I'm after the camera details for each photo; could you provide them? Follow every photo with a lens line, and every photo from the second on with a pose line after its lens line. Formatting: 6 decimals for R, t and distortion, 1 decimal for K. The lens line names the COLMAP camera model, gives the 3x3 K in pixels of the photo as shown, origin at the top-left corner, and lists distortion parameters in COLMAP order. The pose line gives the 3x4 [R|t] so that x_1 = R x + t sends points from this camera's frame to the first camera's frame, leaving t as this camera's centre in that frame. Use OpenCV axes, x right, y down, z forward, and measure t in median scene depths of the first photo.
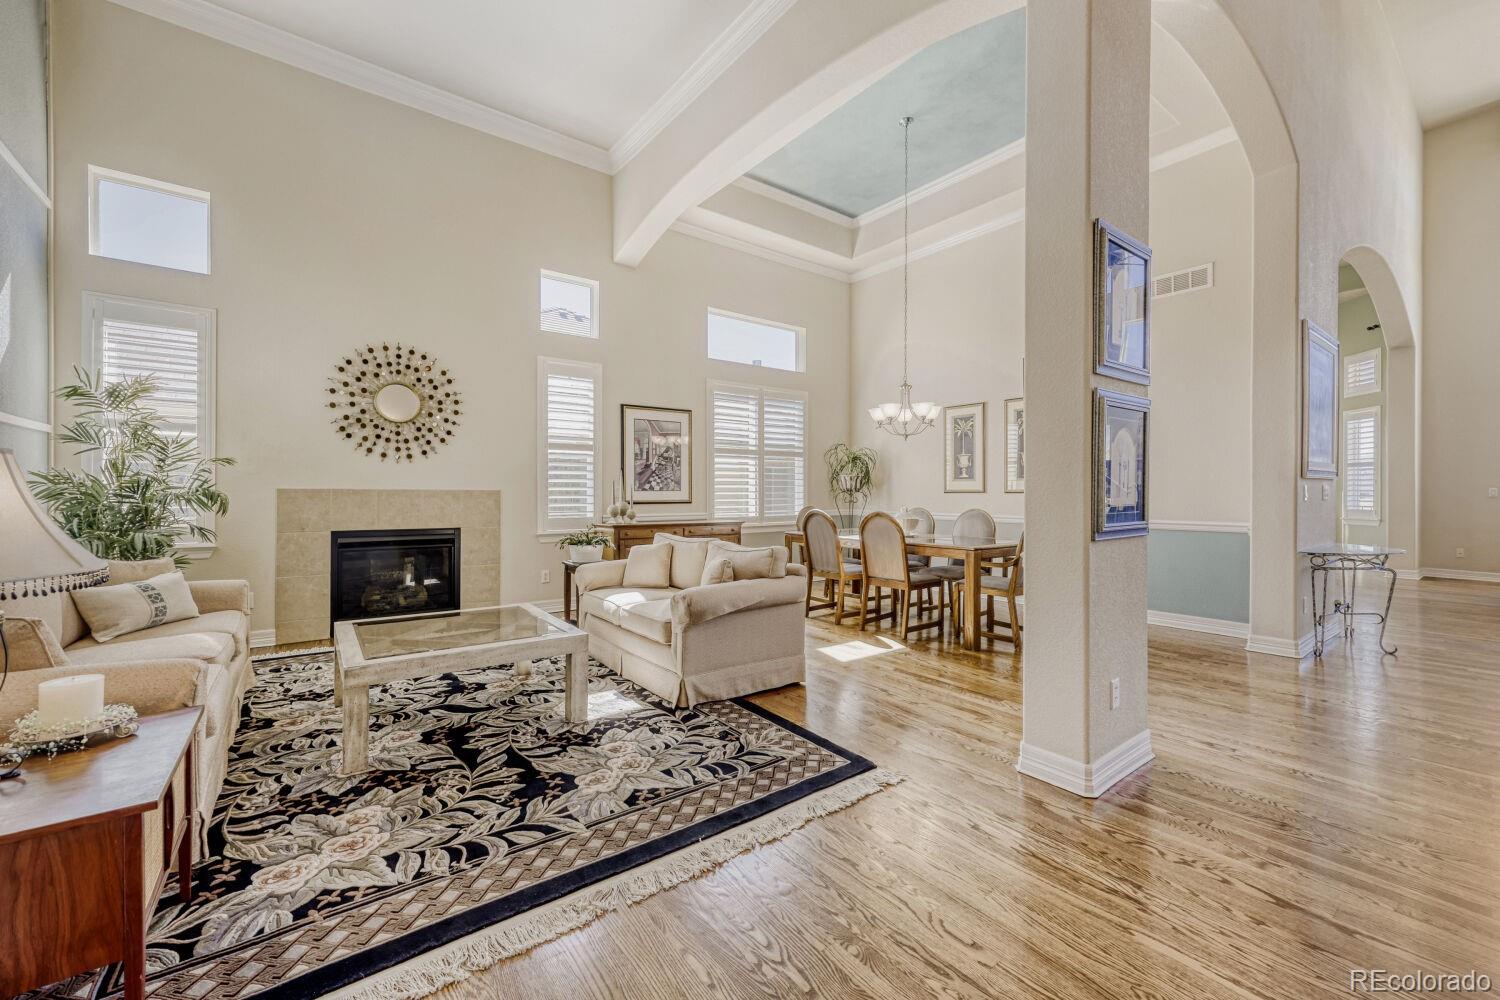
lens RADIAL K [[604.8, 0, 724.8], [0, 604.8, 503.1], [0, 0, 1]] dist [-0.001211, 0.000161]
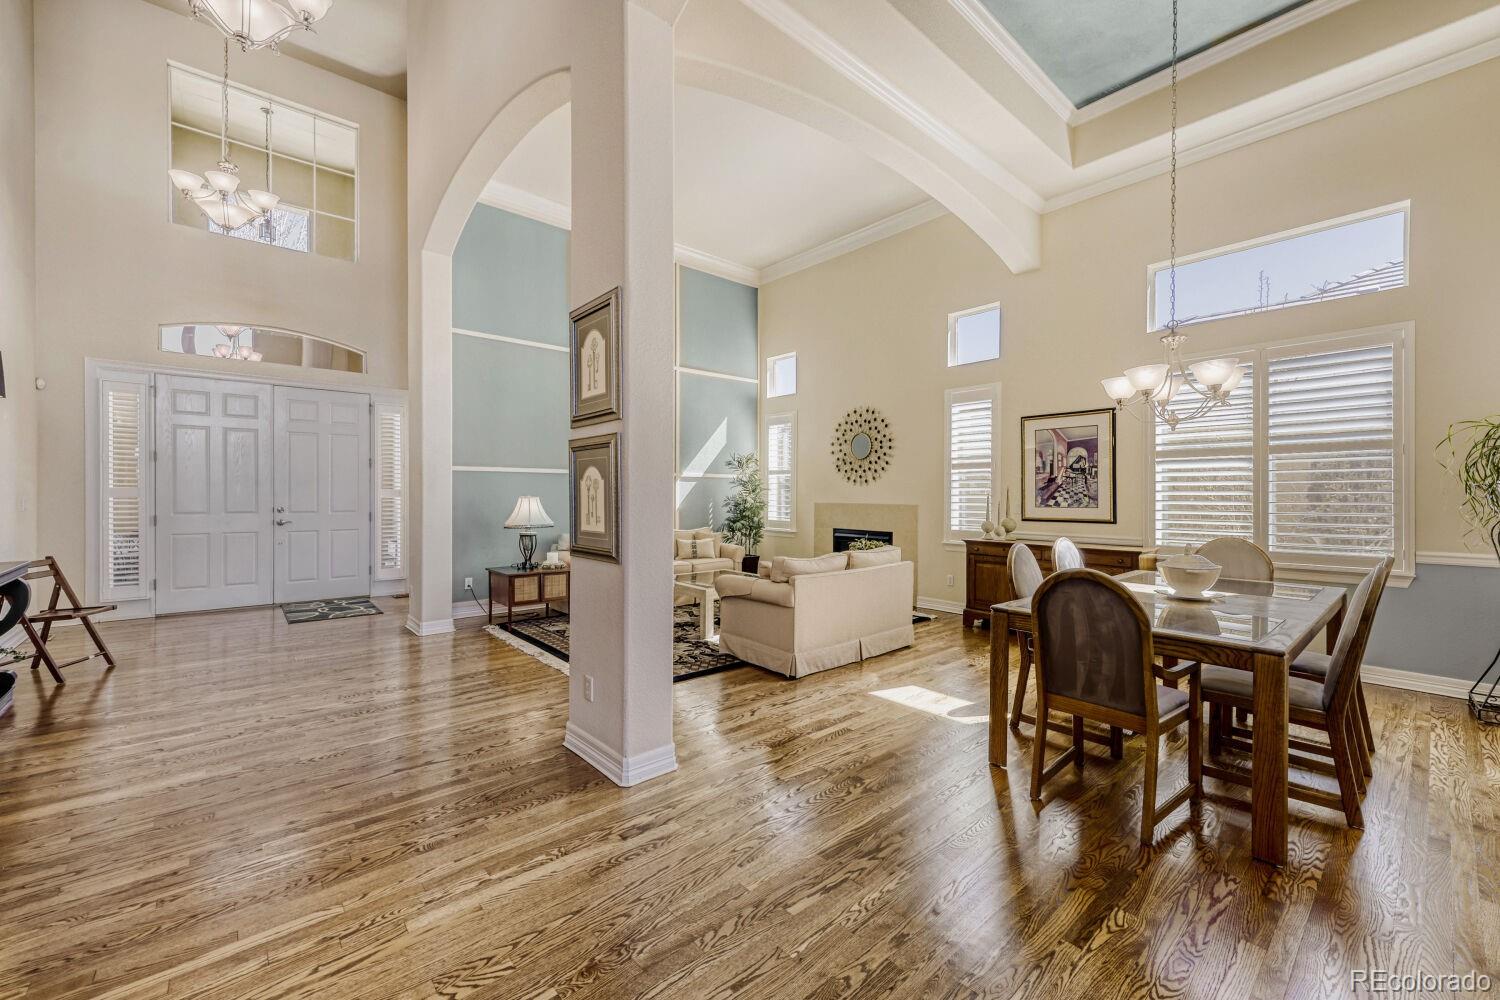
lens RADIAL K [[604.8, 0, 757.1], [0, 604.8, 505.4], [0, 0, 1]] dist [-0.001211, 0.000161]
pose [[0.081390, 0.017519, -0.996528, 0.913940], [-0.019579, 0.999681, 0.015976, -0.035816], [0.996490, 0.018211, 0.081707, 0.602193]]
